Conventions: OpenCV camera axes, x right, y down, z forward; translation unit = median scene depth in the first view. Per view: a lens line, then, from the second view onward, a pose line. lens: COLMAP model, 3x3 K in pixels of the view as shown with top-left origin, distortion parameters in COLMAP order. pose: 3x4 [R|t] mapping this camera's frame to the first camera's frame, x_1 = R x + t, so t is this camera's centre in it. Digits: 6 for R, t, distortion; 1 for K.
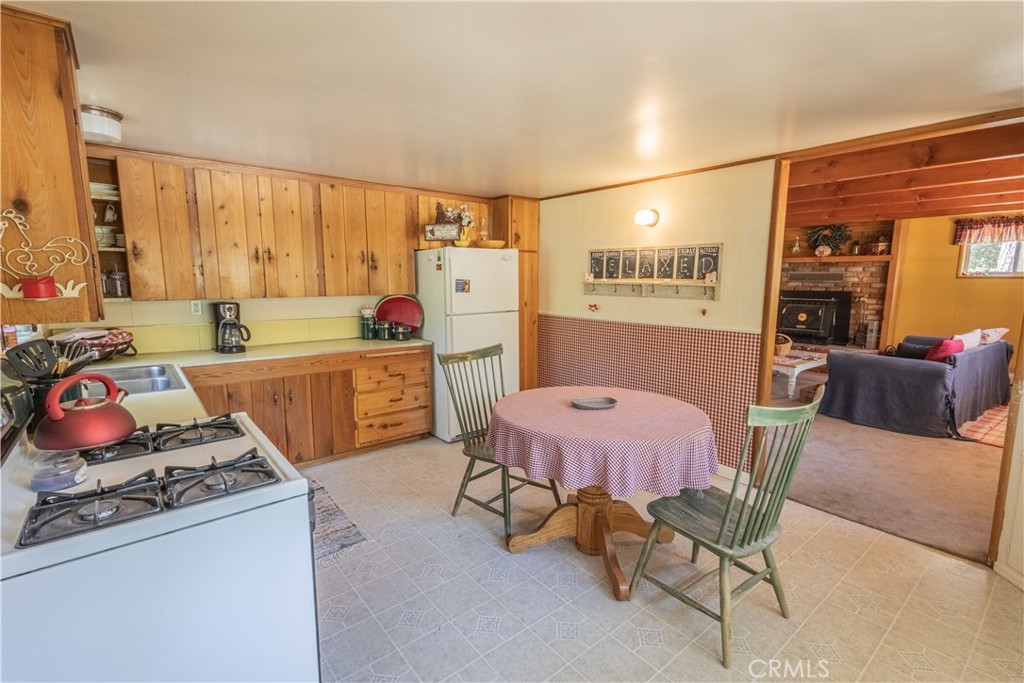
lens RADIAL K [[470.4, 0, 512.5], [0, 470.4, 339.8], [0, 0, 1]] dist [0.017158, -0.003584]
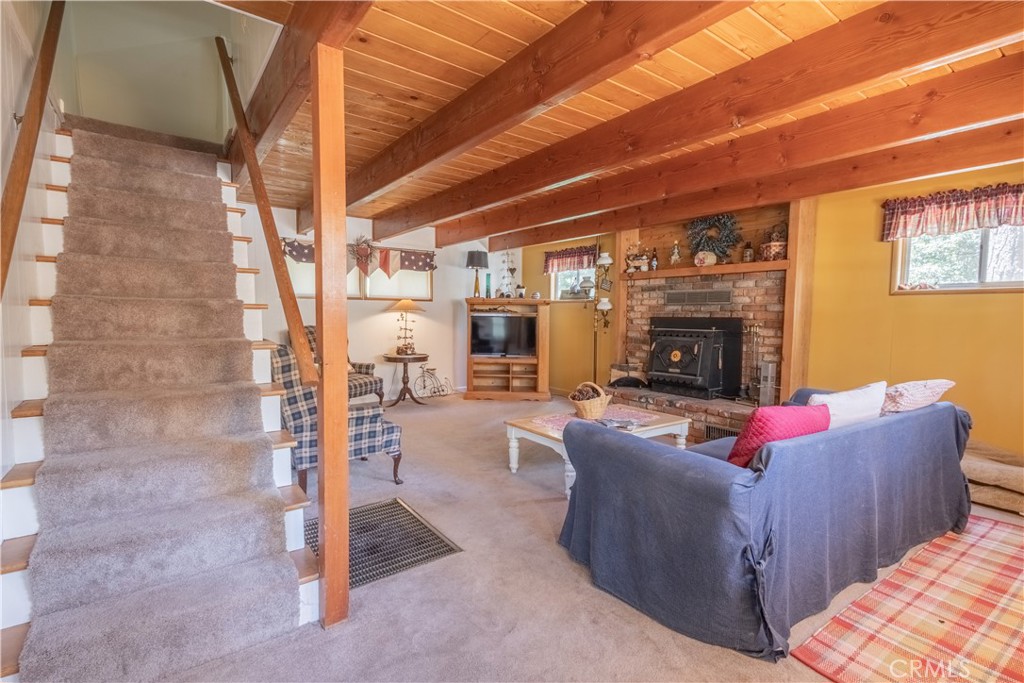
lens RADIAL K [[470.4, 0, 516.6], [0, 470.4, 341.2], [0, 0, 1]] dist [0.017158, -0.003584]
pose [[0.999212, 0.010080, -0.038379, 0.443942], [-0.013089, 0.996791, -0.078970, -0.014559], [0.037460, 0.079410, 0.996138, 0.352670]]
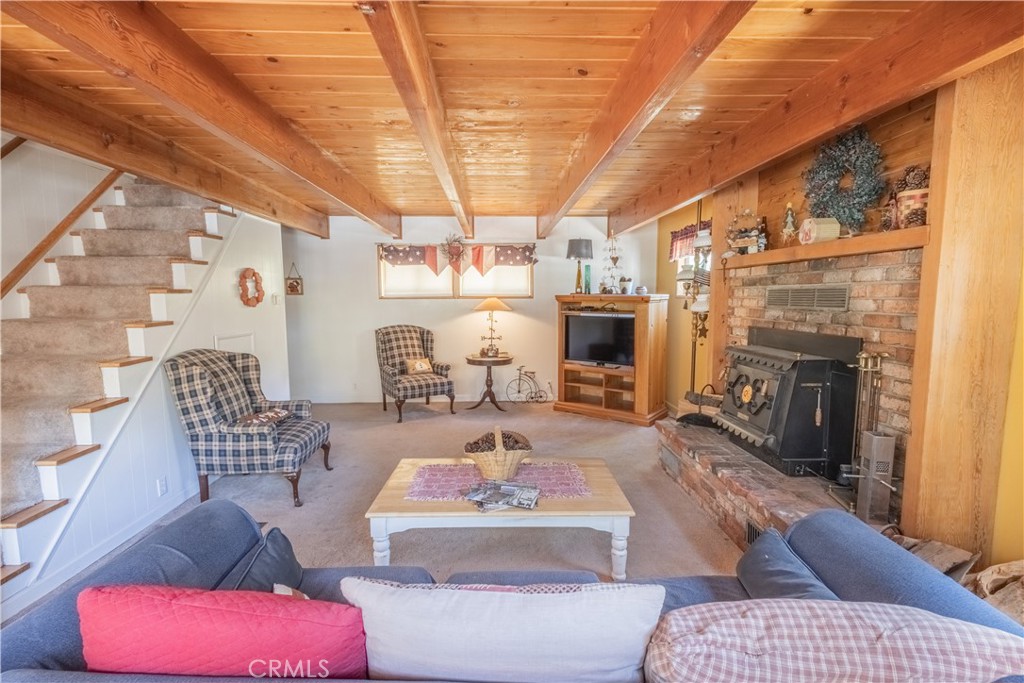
lens RADIAL K [[470.4, 0, 513.3], [0, 470.4, 341.9], [0, 0, 1]] dist [0.017158, -0.003584]
pose [[0.799921, 0.056672, -0.597423, 0.743900], [-0.079220, 0.996791, -0.011515, -0.077588], [0.594853, 0.056539, 0.801844, 0.585286]]
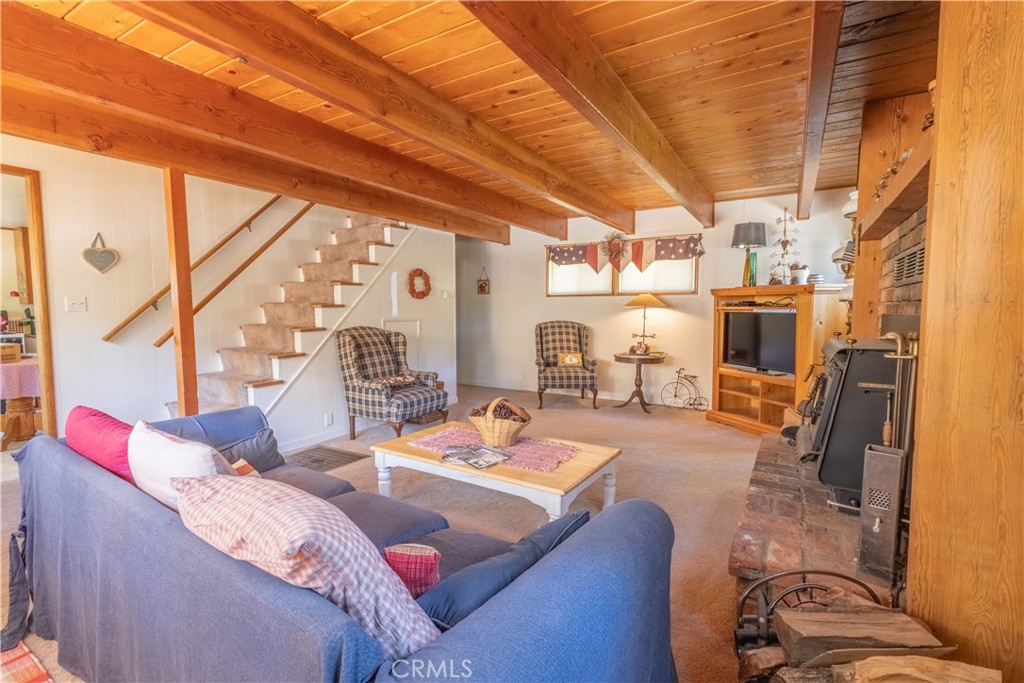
lens RADIAL K [[470.4, 0, 512.3], [0, 470.4, 342.1], [0, 0, 1]] dist [0.017158, -0.003584]
pose [[0.340333, 0.066630, -0.937941, 0.894384], [-0.128271, 0.991451, 0.023888, -0.070772], [0.931515, 0.112181, 0.345970, 0.755014]]
